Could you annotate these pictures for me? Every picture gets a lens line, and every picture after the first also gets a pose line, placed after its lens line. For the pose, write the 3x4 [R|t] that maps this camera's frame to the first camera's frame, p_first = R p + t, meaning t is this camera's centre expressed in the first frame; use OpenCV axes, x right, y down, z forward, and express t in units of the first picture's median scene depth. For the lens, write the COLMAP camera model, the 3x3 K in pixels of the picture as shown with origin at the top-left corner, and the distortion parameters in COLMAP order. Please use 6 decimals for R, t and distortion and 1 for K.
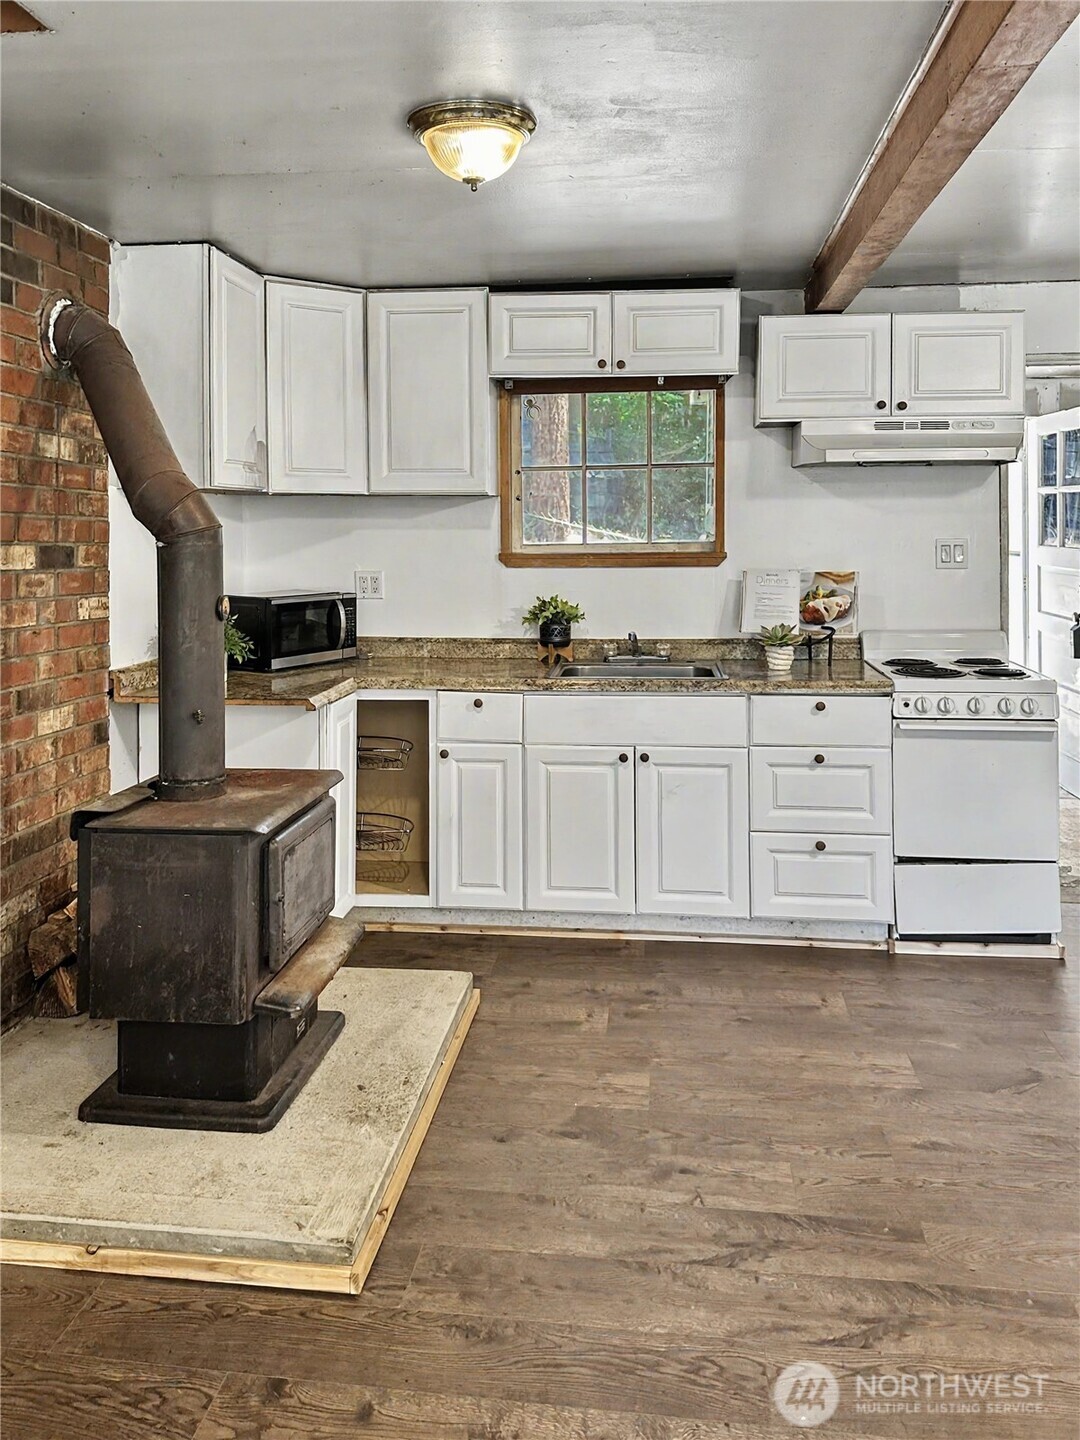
lens RADIAL K [[1147.7, 0, 542.4], [0, 1147.7, 558.6], [0, 0, 1]] dist [0.068644, -0.038155]
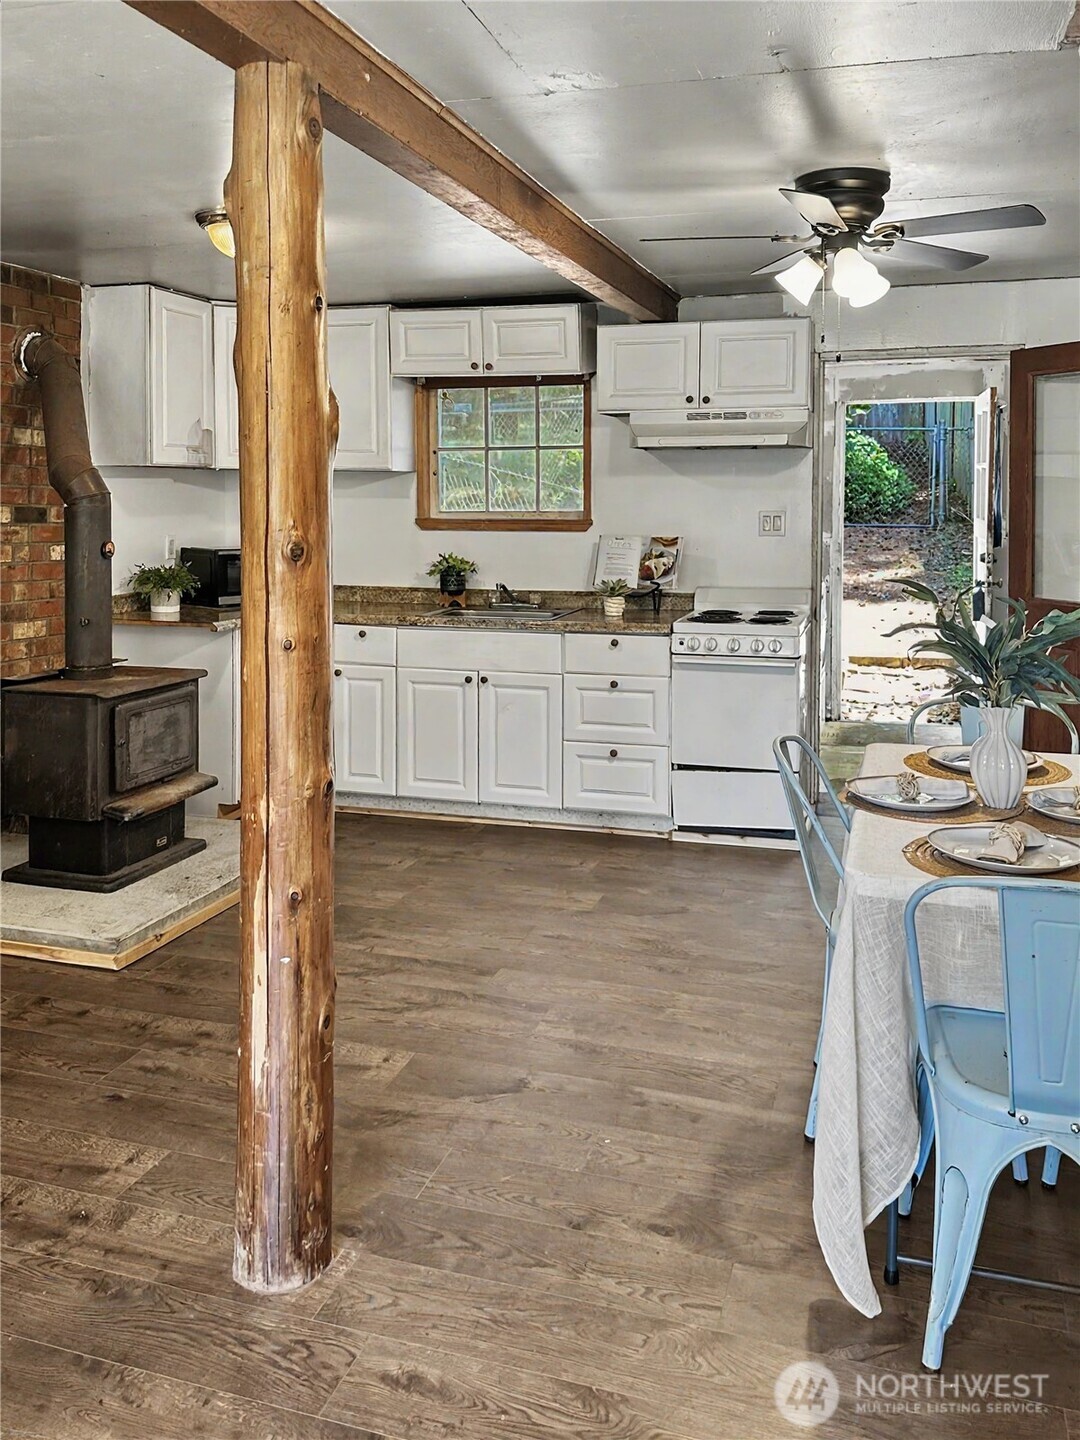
lens RADIAL K [[1212.4, 0, 559.6], [0, 1212.4, 563.6], [0, 0, 1]] dist [0.041962, -0.002245]
pose [[0.984936, 0.018373, -0.171940, 0.386878], [-0.013951, 0.999541, 0.026890, 0.007354], [0.172355, -0.024086, 0.984740, -0.290926]]
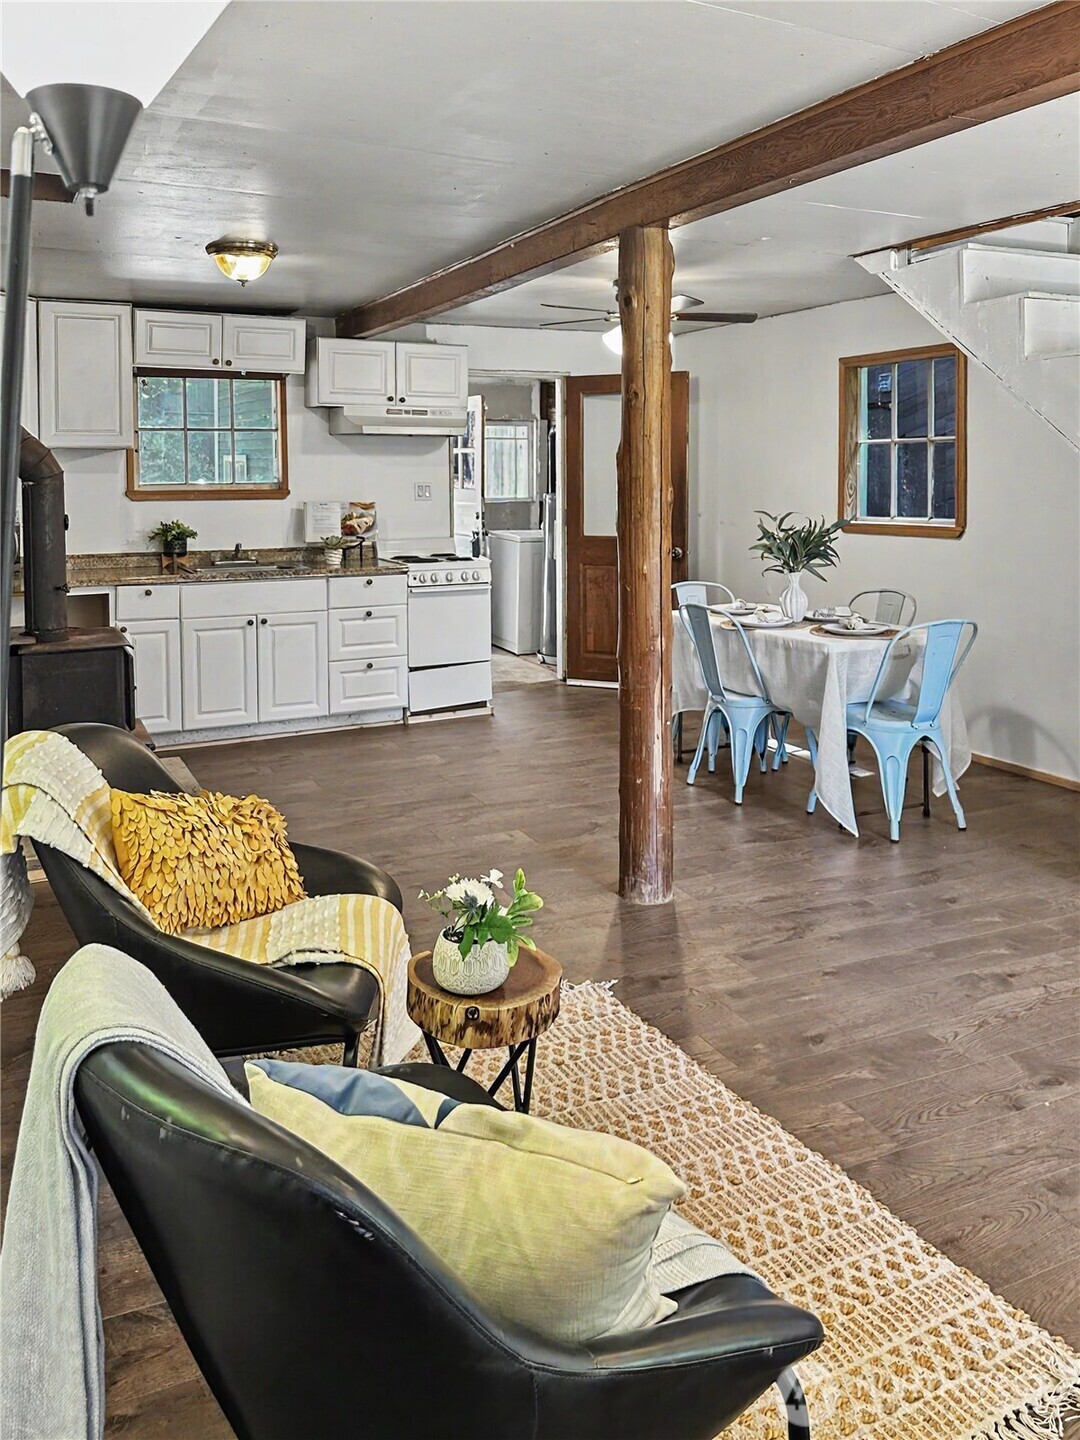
lens RADIAL K [[1147.7, 0, 542.4], [0, 1147.7, 558.6], [0, 0, 1]] dist [0.068644, -0.038155]
pose [[0.836762, -0.036432, 0.546354, -0.433173], [0.015483, 0.998959, 0.042899, 0.026800], [-0.547348, -0.027437, 0.836455, -0.494042]]
